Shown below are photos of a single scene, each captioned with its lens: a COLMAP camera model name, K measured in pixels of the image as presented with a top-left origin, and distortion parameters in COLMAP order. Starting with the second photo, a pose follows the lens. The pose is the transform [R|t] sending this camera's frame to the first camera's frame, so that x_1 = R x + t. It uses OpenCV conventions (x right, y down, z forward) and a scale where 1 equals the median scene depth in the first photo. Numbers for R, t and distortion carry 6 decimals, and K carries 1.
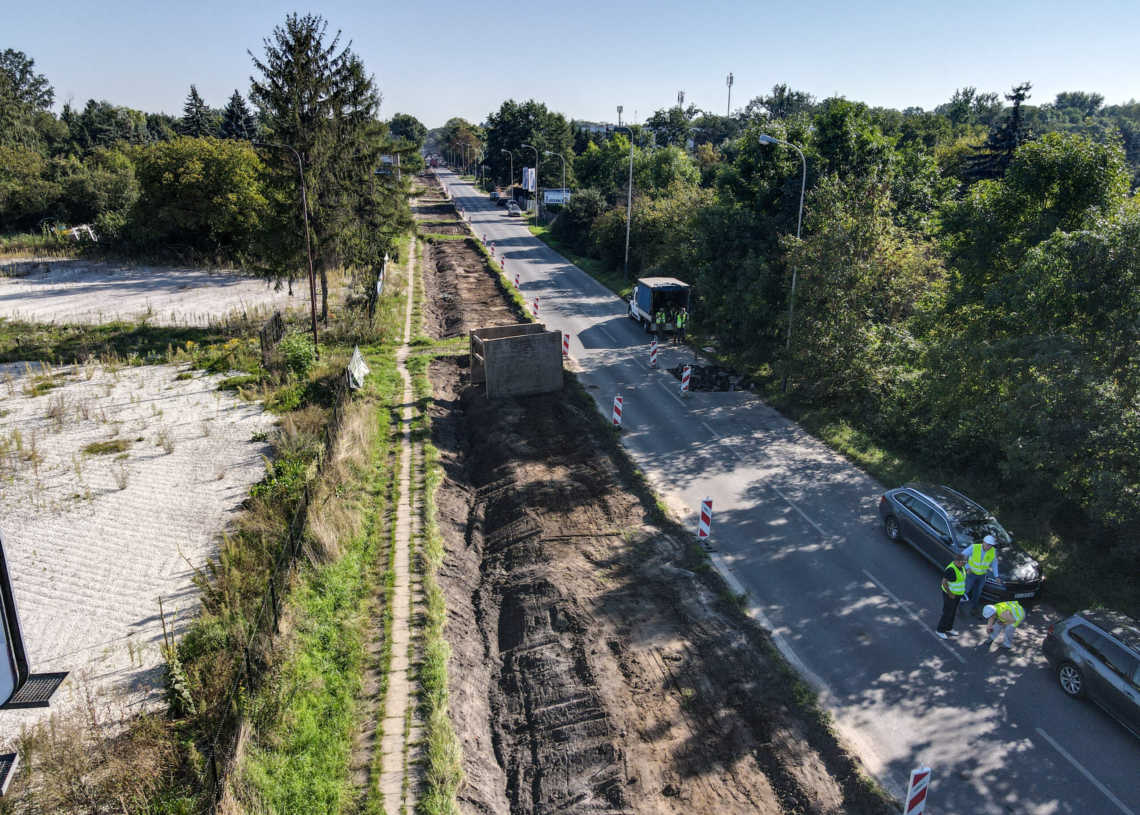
lens RADIAL K [[809.5, 0, 567.7], [0, 809.5, 408.4], [0, 0, 1]] dist [0.007330, 0.000323]
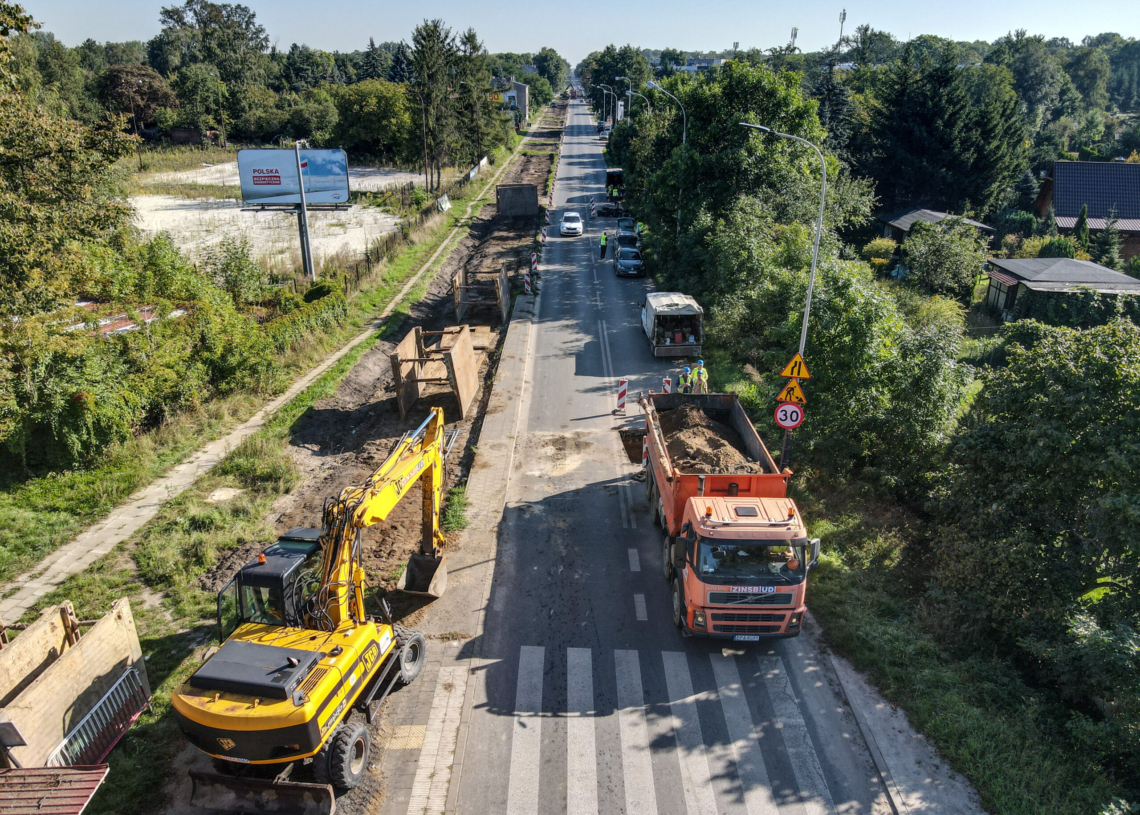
lens RADIAL K [[809.5, 0, 569.8], [0, 809.5, 408.1], [0, 0, 1]] dist [0.007330, 0.000323]
pose [[0.982879, 0.069802, -0.170517, 0.185282], [-0.056474, 0.995047, 0.081801, 0.117551], [0.175382, -0.070771, 0.981953, -0.423399]]
